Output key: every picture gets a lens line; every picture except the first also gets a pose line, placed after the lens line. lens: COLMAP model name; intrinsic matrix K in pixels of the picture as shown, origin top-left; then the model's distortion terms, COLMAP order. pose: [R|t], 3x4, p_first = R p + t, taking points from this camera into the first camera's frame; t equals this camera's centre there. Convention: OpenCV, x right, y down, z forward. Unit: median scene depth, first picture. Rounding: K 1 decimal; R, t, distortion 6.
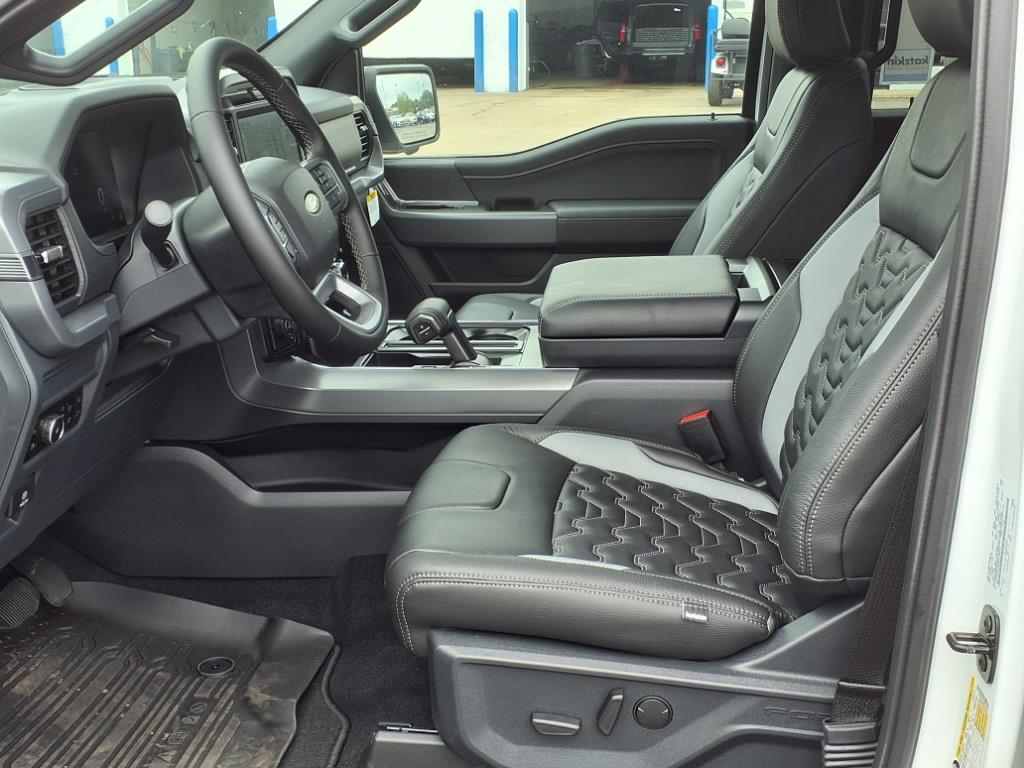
lens RADIAL K [[967.0, 0, 510.5], [0, 967.0, 382.4], [0, 0, 1]] dist [0.022974, -0.009824]
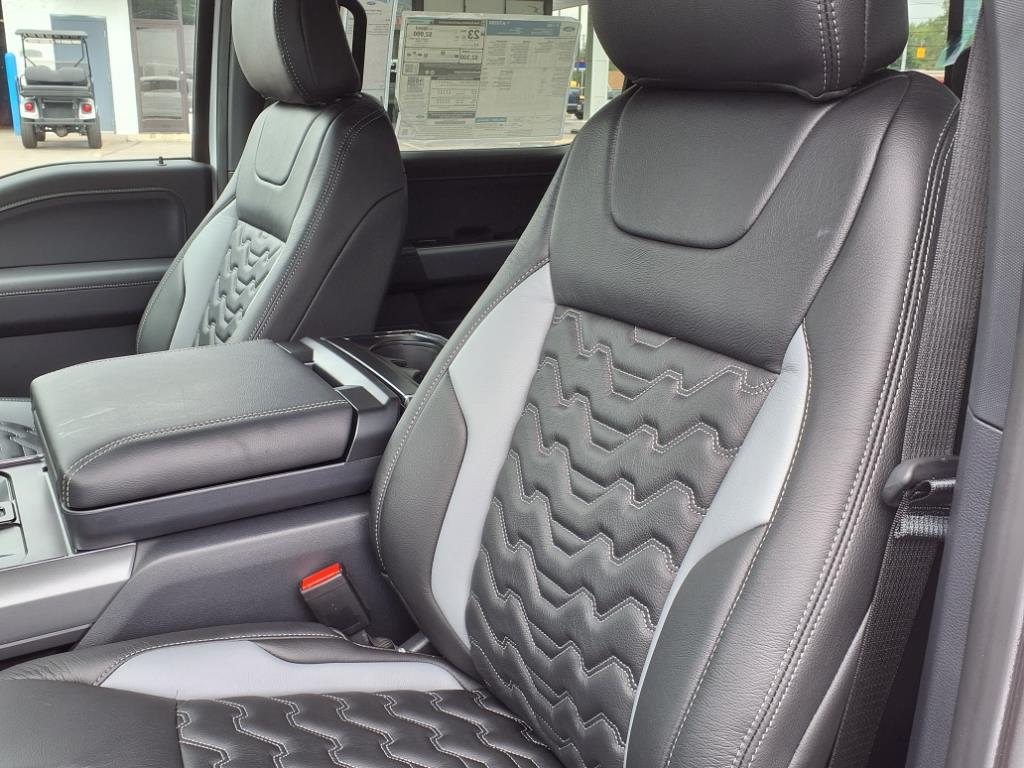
lens RADIAL K [[967.0, 0, 510.5], [0, 967.0, 382.4], [0, 0, 1]] dist [0.022974, -0.009824]
pose [[0.824396, -0.127736, 0.551412, -0.072258], [0.150136, 0.988655, 0.004562, -0.089168], [-0.545739, 0.079027, 0.834221, 0.306748]]
